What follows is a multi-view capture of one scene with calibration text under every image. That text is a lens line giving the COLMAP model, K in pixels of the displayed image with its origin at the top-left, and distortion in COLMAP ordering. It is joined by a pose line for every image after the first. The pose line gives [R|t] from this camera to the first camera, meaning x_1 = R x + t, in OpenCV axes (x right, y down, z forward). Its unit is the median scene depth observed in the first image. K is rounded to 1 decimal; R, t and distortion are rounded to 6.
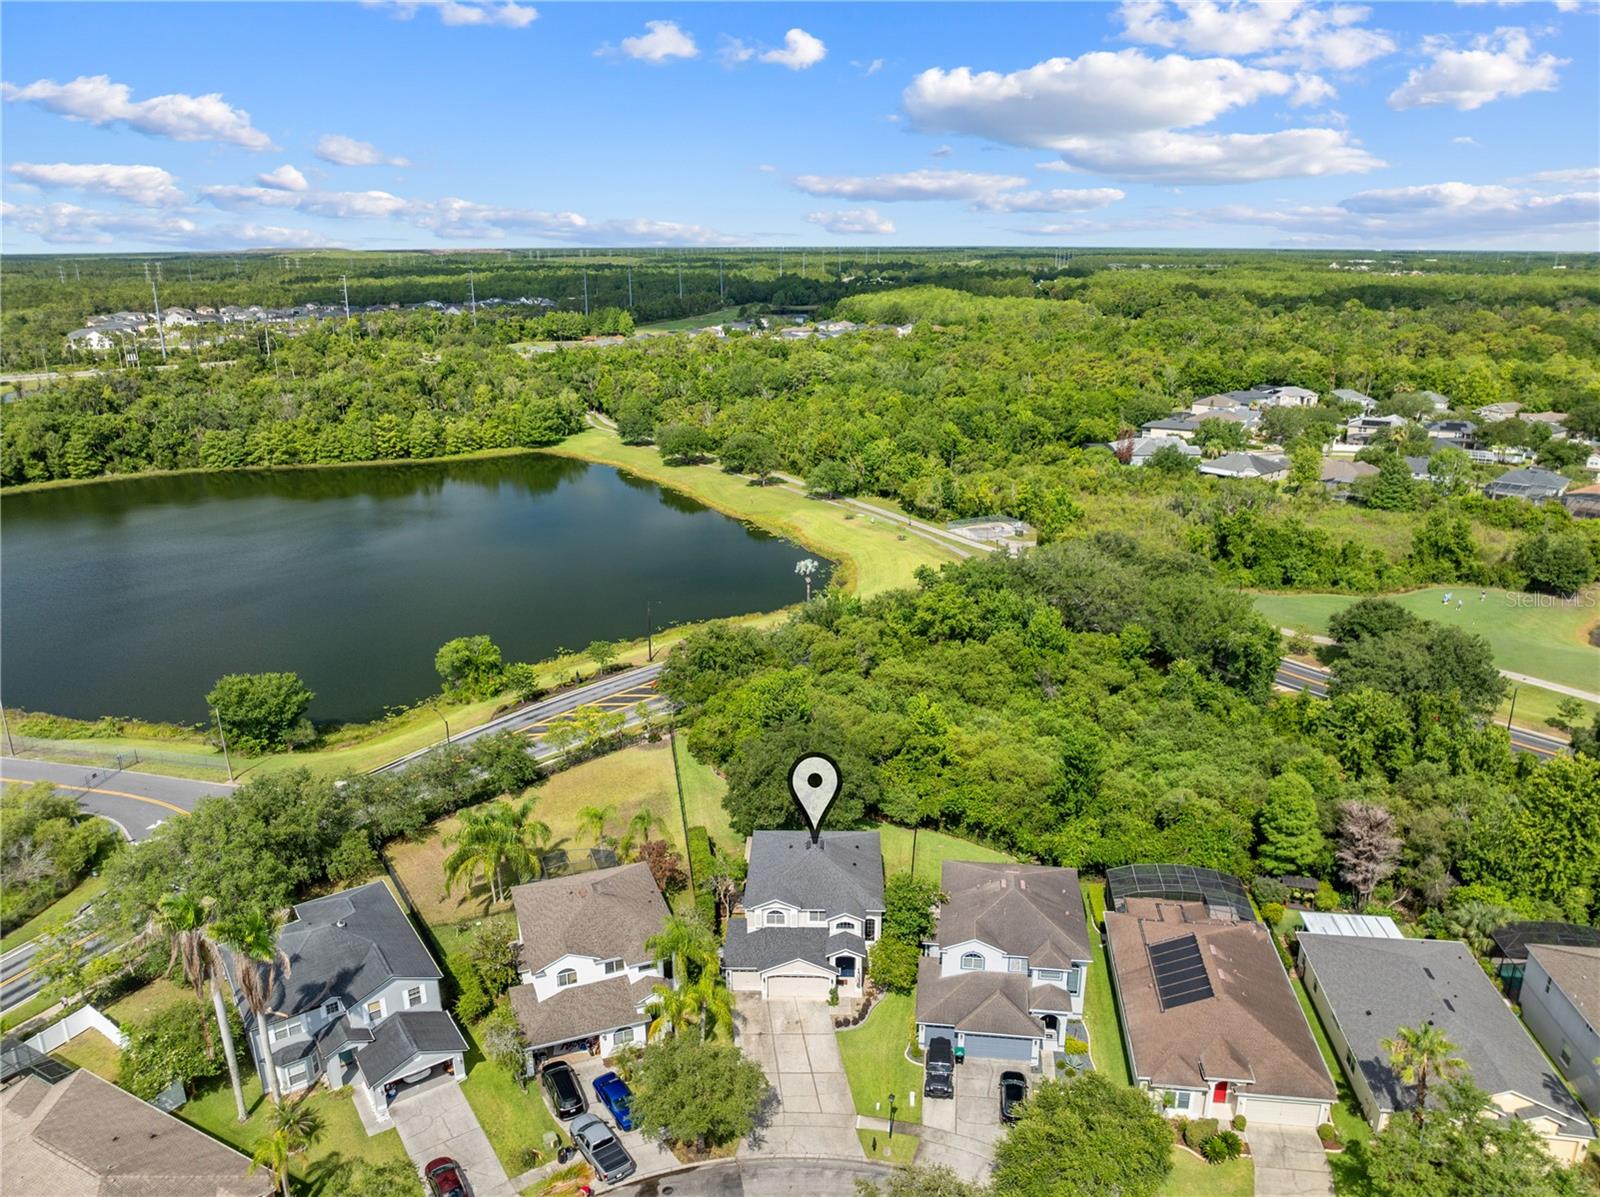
lens RADIAL K [[1124.9, 0, 807.4], [0, 1124.9, 602.7], [0, 0, 1]] dist [-0.040975, 0.011042]
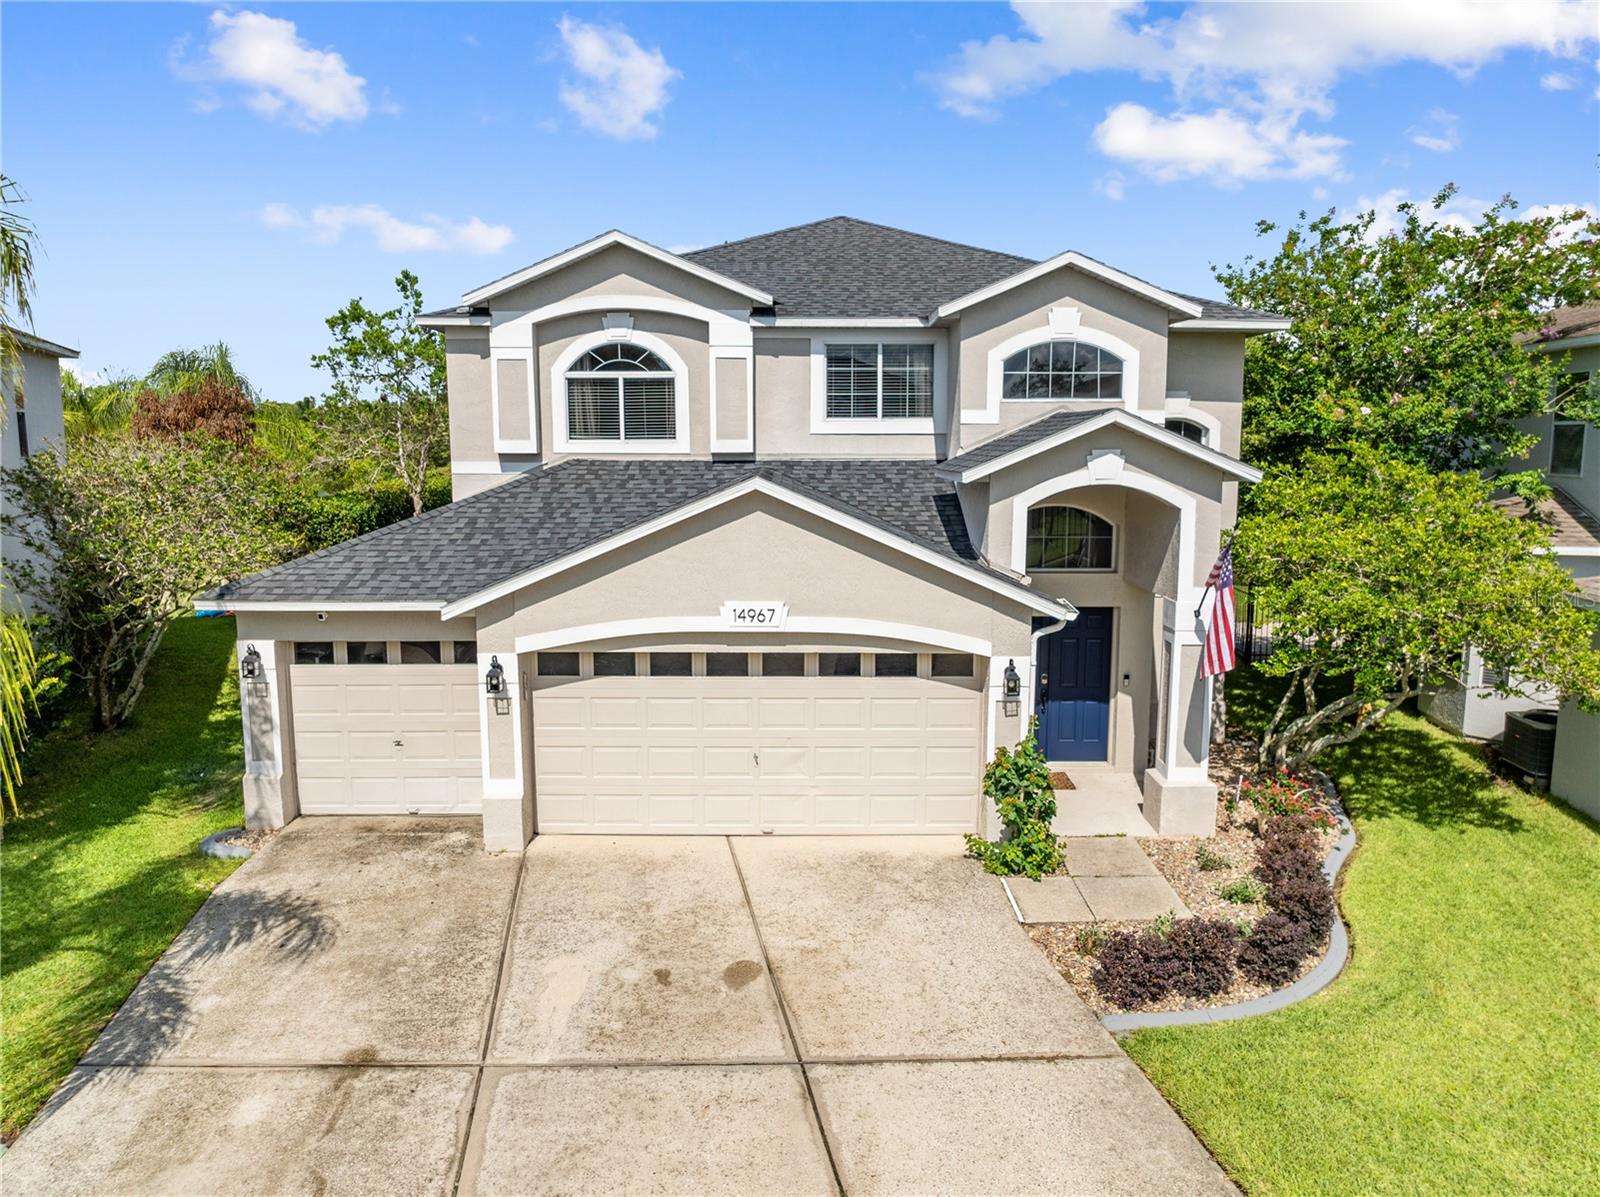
lens RADIAL K [[1124.9, 0, 803.9], [0, 1124.9, 602.5], [0, 0, 1]] dist [-0.040975, 0.011042]
pose [[0.999639, -0.000066, 0.026869, -0.004917], [0.004612, 0.985572, -0.169192, 0.290855], [-0.026470, 0.169255, 0.985217, 0.720459]]
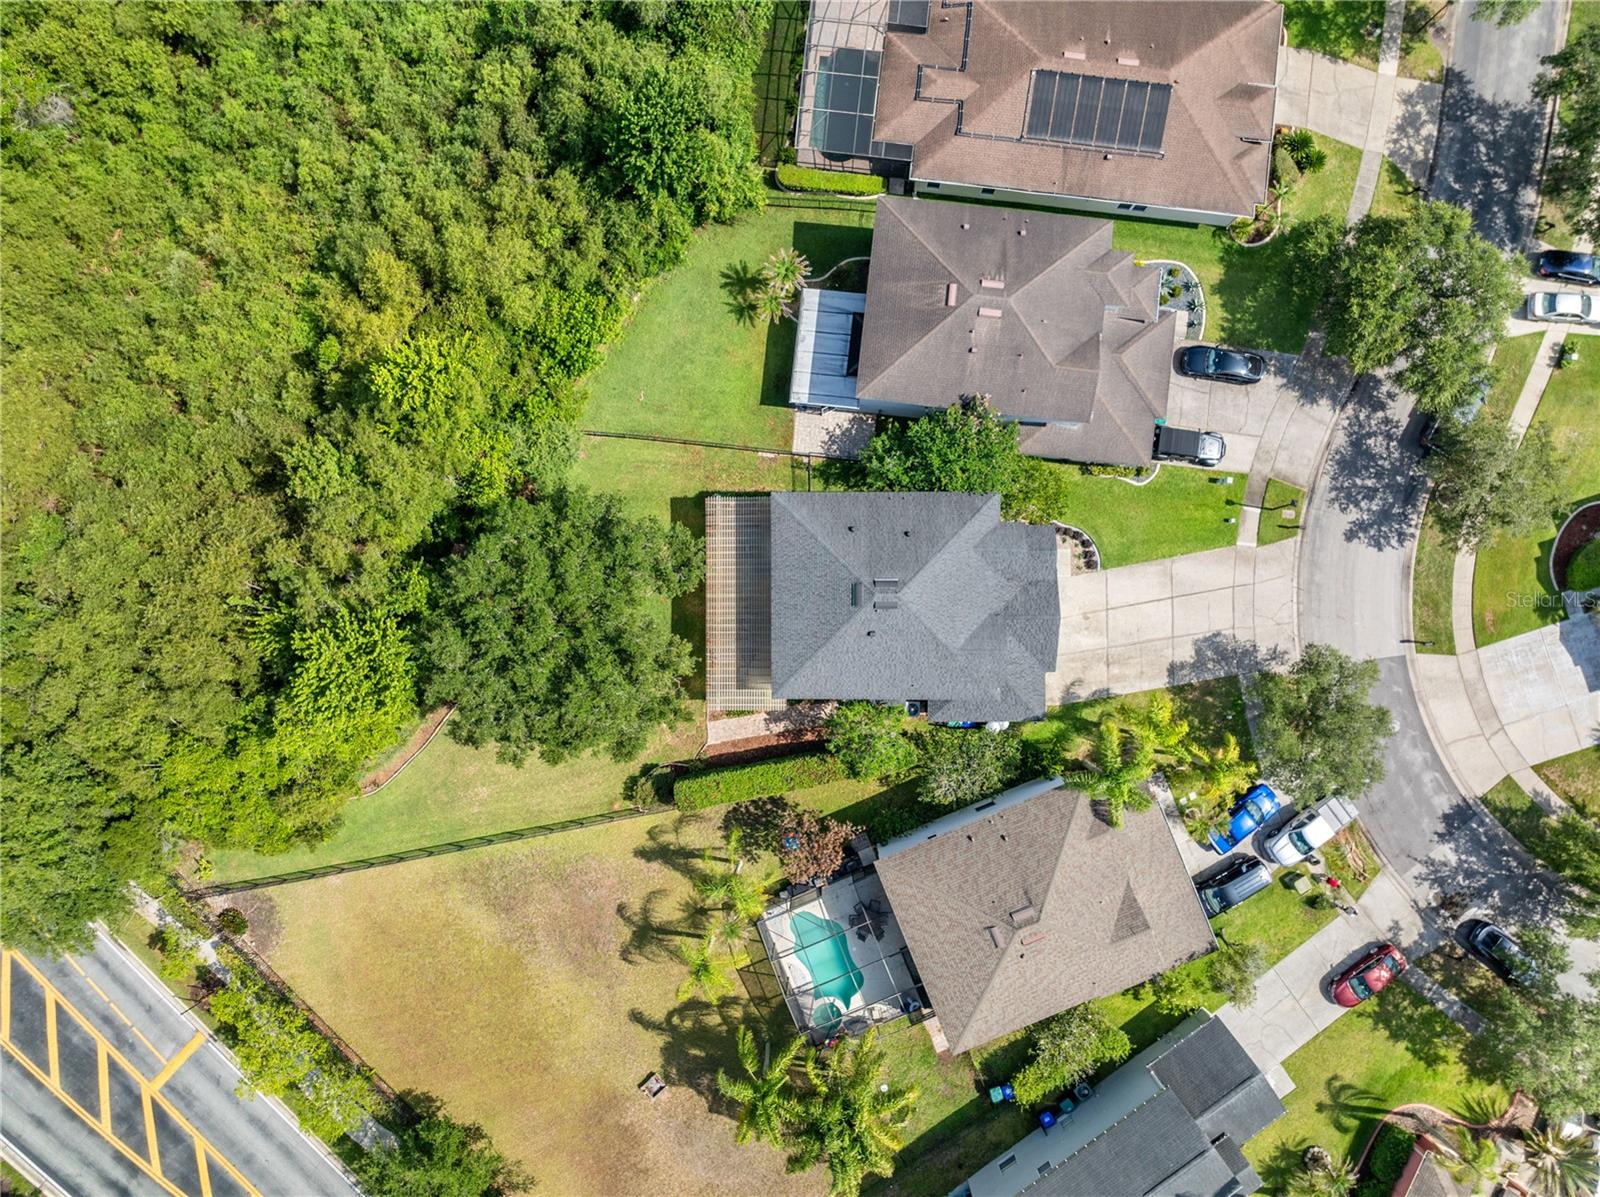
lens RADIAL K [[1124.9, 0, 808.1], [0, 1124.9, 599.7], [0, 0, 1]] dist [-0.040975, 0.011042]
pose [[-0.022279, -0.999426, 0.025539, -0.010061], [0.319037, 0.017102, 0.947588, -0.353417], [-0.947480, 0.029259, 0.318473, 0.758705]]
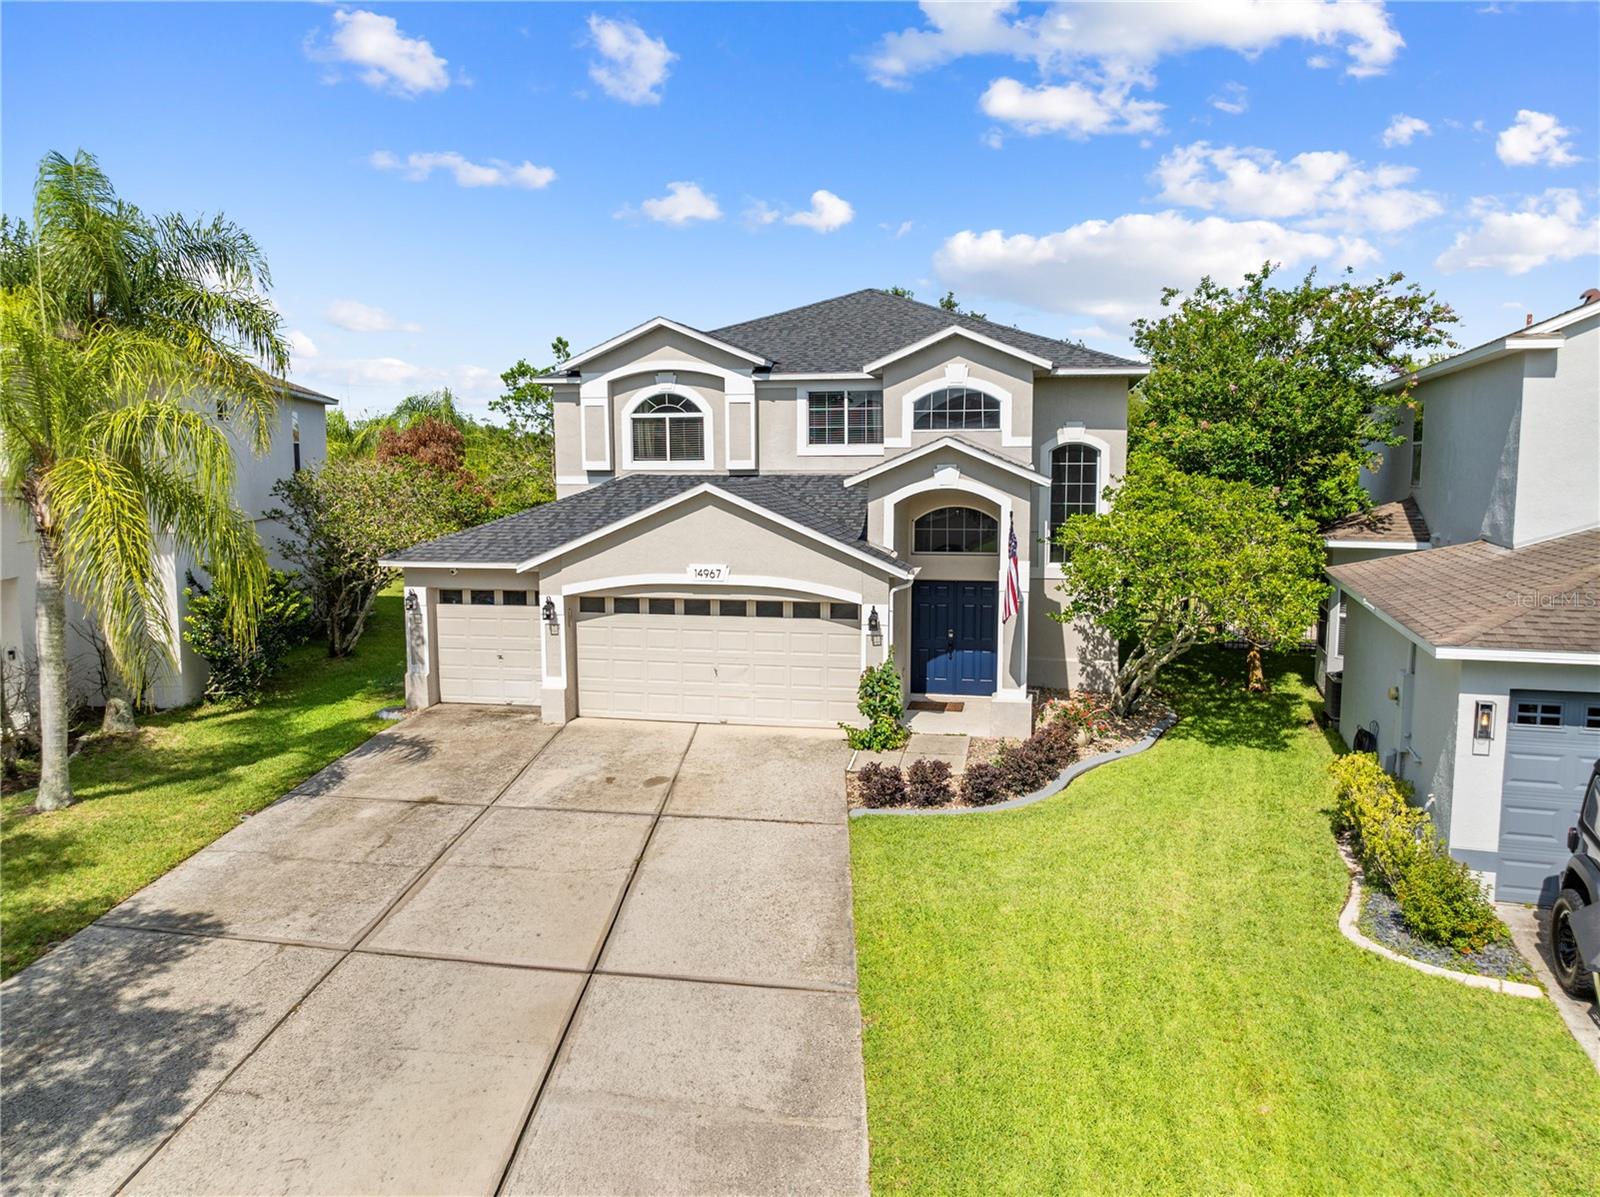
lens RADIAL K [[1124.9, 0, 809.6], [0, 1124.9, 596.9], [0, 0, 1]] dist [-0.040975, 0.011042]
pose [[0.984322, 0.021253, -0.175094, 0.037418], [-0.055291, 0.979857, -0.191893, 0.308252], [0.167488, 0.198566, 0.965670, 0.670272]]
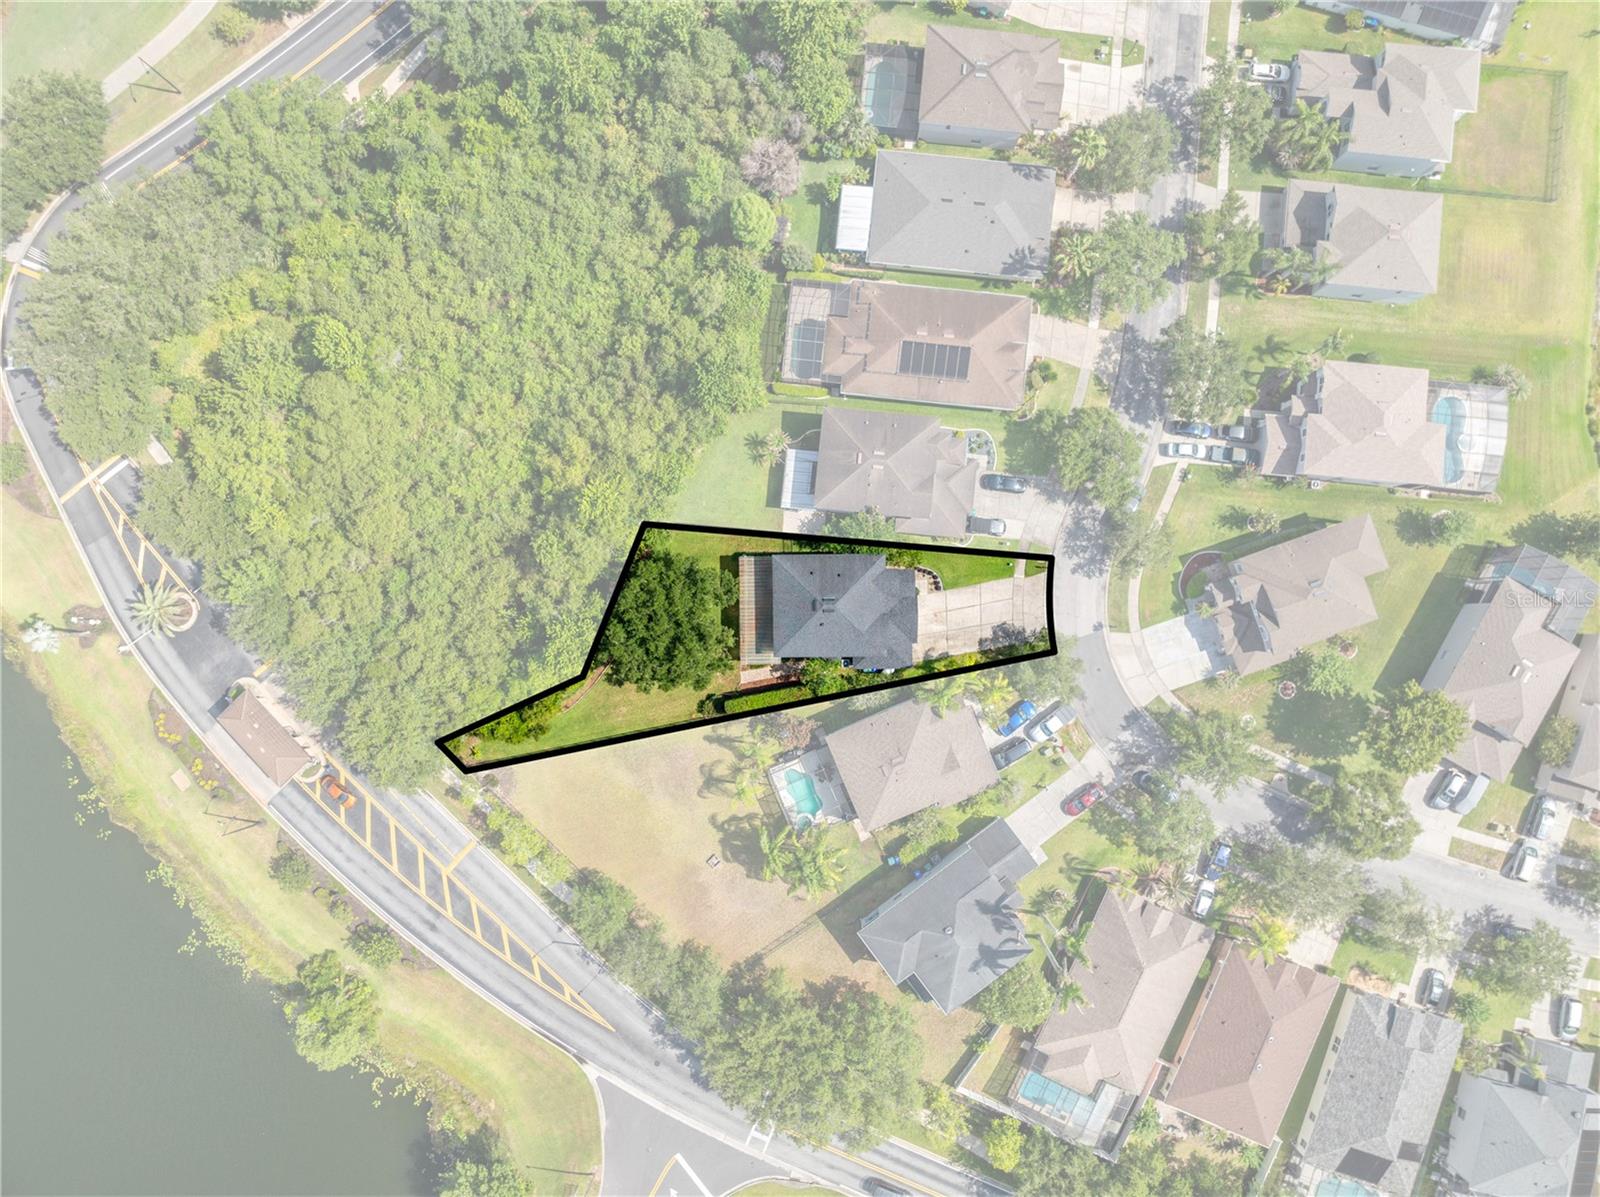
lens RADIAL K [[1124.9, 0, 802.2], [0, 1124.9, 604.8], [0, 0, 1]] dist [-0.040975, 0.011042]
pose [[-0.033974, -0.999153, 0.023207, -0.019432], [0.322062, 0.011036, 0.946654, -0.917654], [-0.946109, 0.039636, 0.321414, 0.552493]]
